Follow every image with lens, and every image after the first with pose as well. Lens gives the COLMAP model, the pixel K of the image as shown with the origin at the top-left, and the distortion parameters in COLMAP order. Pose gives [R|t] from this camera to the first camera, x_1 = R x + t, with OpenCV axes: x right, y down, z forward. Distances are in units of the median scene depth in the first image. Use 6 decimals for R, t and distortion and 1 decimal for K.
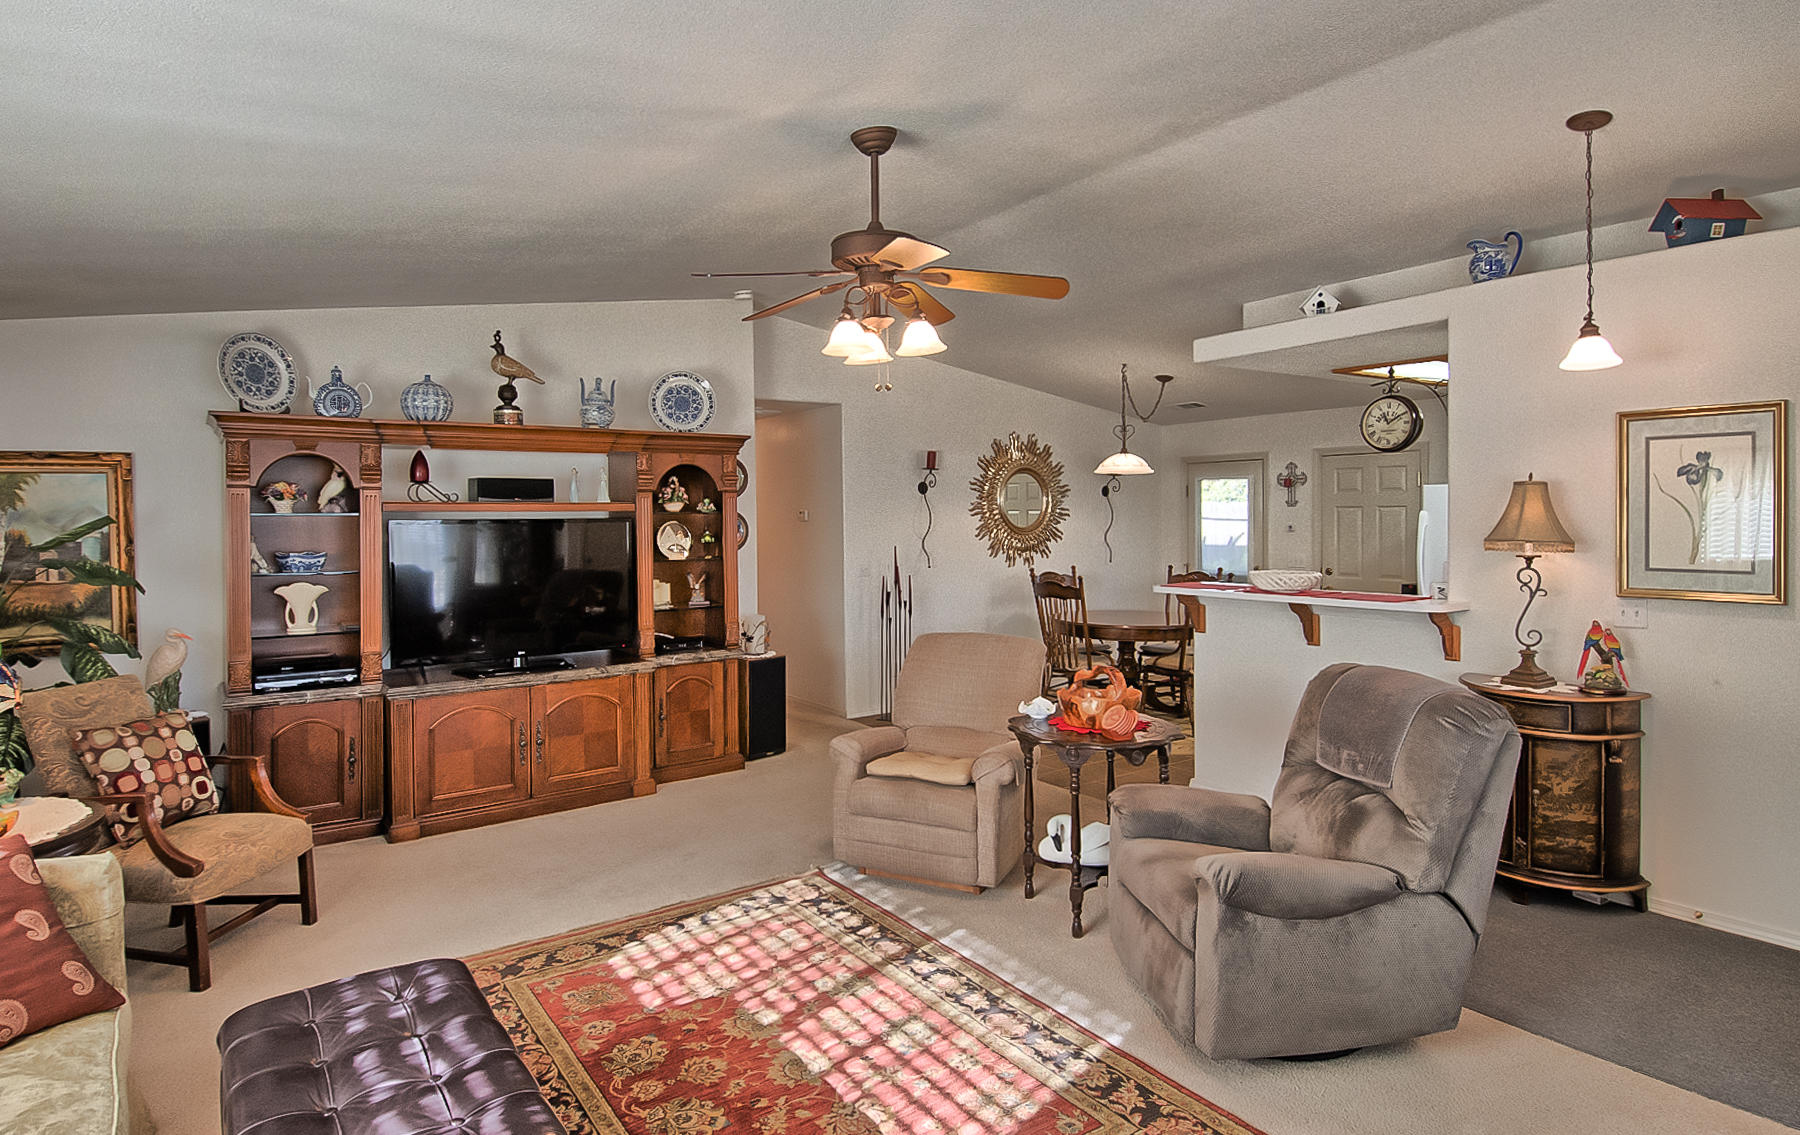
lens RADIAL K [[980.5, 0, 880.8], [0, 980.5, 548.3], [0, 0, 1]] dist [0.019456, -0.000264]
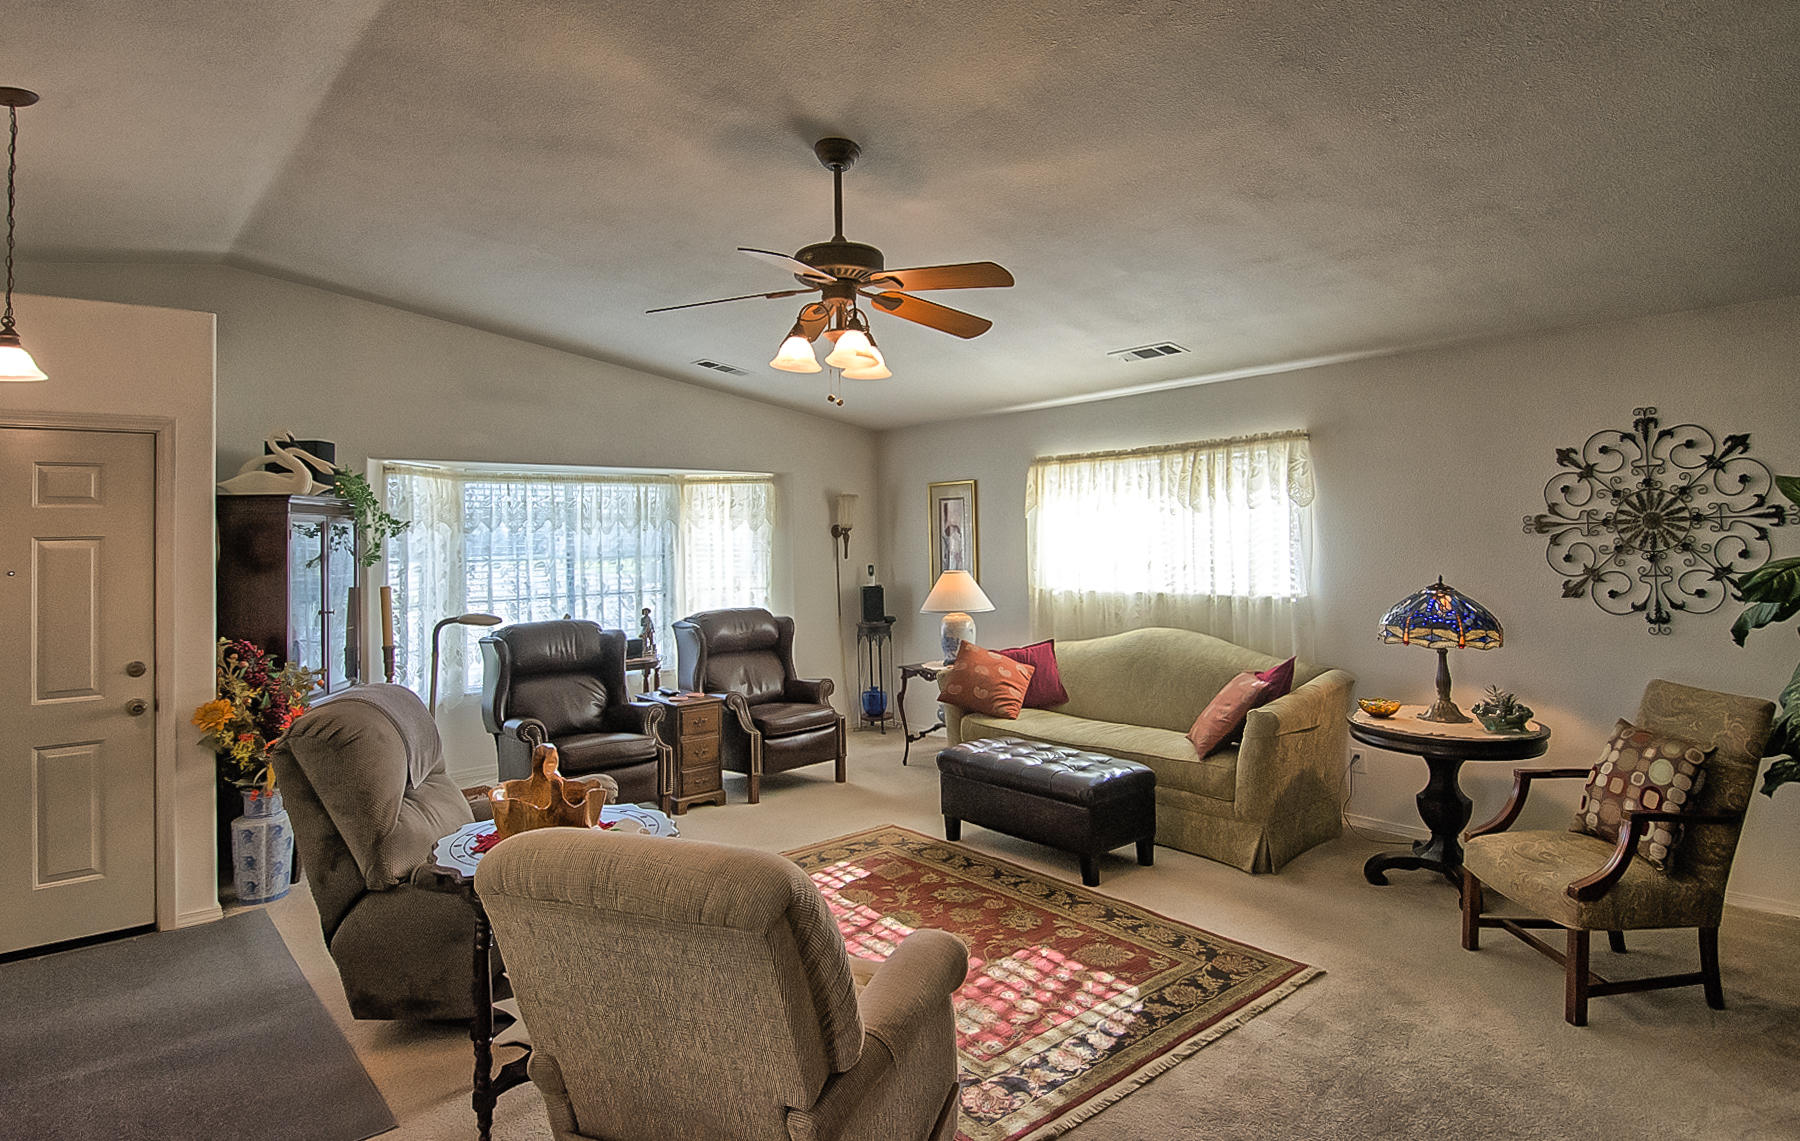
lens RADIAL K [[970.3, 0, 873.2], [0, 970.3, 526.6], [0, 0, 1]] dist [0.020335, -0.000932]
pose [[-0.996192, 0.025870, -0.083255, 0.040508], [0.024126, 0.999469, 0.021889, -0.049220], [0.083777, 0.019797, -0.996288, 1.613364]]
